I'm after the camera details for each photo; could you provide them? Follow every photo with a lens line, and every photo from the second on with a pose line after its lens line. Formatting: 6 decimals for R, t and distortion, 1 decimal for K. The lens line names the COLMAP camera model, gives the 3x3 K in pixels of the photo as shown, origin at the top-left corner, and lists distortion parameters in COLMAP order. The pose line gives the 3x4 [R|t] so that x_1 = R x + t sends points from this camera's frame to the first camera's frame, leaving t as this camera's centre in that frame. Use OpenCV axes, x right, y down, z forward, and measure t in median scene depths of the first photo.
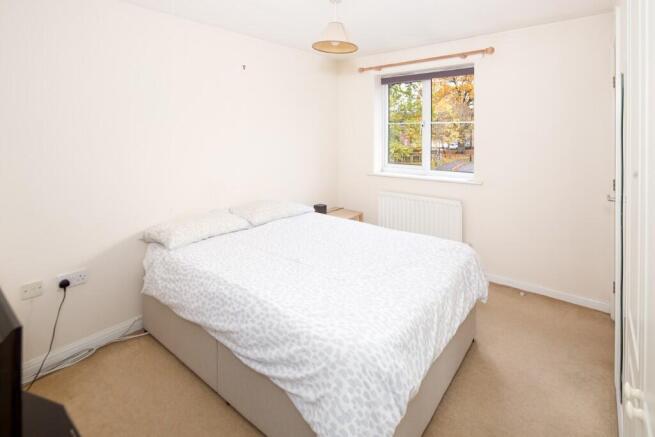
lens RADIAL K [[315.9, 0, 344.9], [0, 315.9, 216.3], [0, 0, 1]] dist [-0.001334, -0.005525]
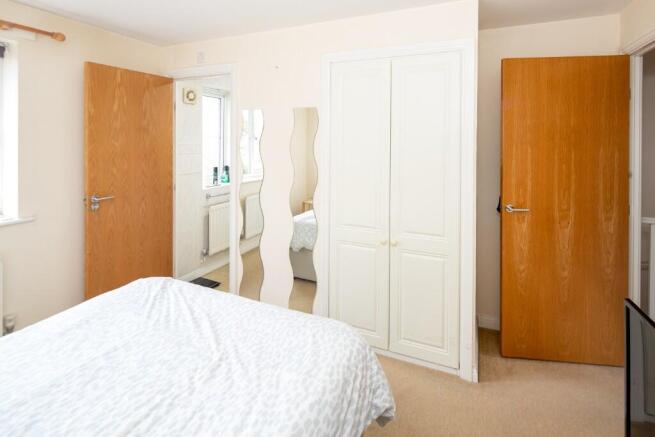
lens RADIAL K [[315.9, 0, 344.9], [0, 315.9, 216.3], [0, 0, 1]] dist [-0.001334, -0.005525]
pose [[-0.254812, -0.227555, 0.939835, -0.772745], [0.247539, 0.924183, 0.290879, -0.258308], [-0.934770, 0.306765, -0.179165, 0.919750]]
